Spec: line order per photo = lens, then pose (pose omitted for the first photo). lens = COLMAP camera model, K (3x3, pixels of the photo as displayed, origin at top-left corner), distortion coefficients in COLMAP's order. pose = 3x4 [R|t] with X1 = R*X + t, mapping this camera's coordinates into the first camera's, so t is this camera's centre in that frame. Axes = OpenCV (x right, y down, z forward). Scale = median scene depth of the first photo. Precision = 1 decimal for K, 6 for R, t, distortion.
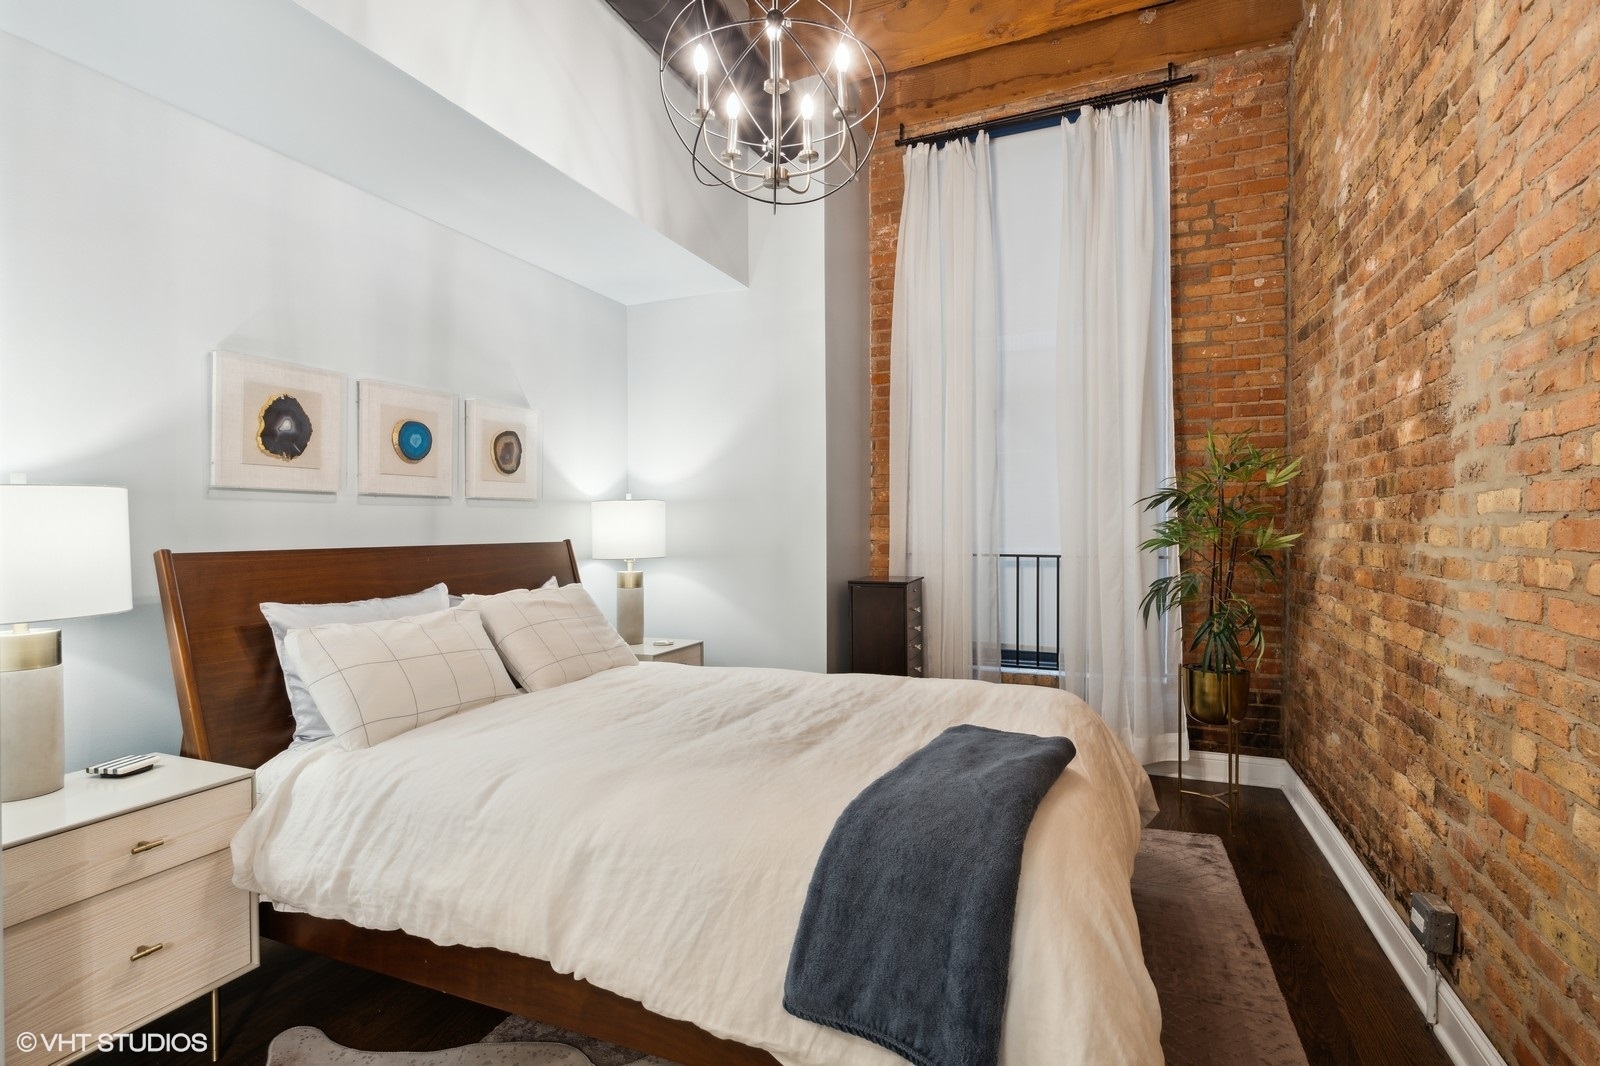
lens RADIAL K [[801.9, 0, 800.0], [0, 801.9, 533.0], [0, 0, 1]] dist [0.000051, -0.000316]
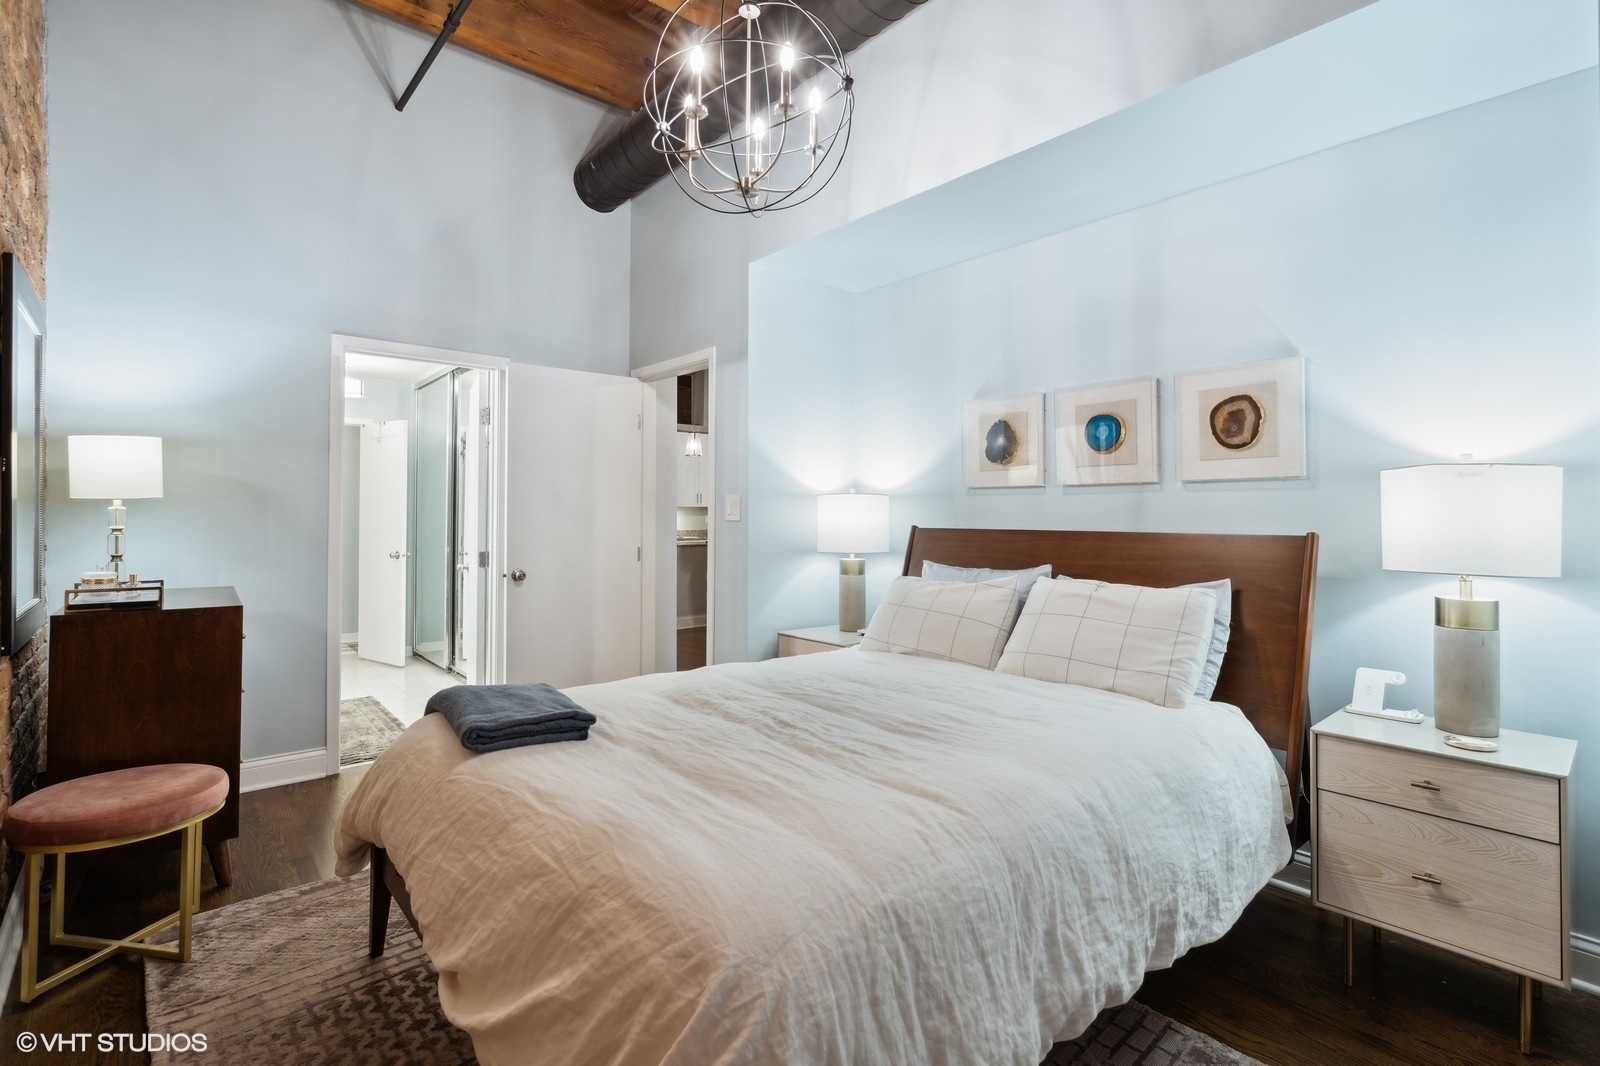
lens RADIAL K [[731.5, 0, 797.1], [0, 731.5, 530.0], [0, 0, 1]] dist [-0.001619, 0.001121]
pose [[-0.417057, 0.029919, -0.908388, 0.573303], [0.000254, 0.999462, 0.032803, -0.019168], [0.908880, 0.013450, -0.416840, 1.055083]]
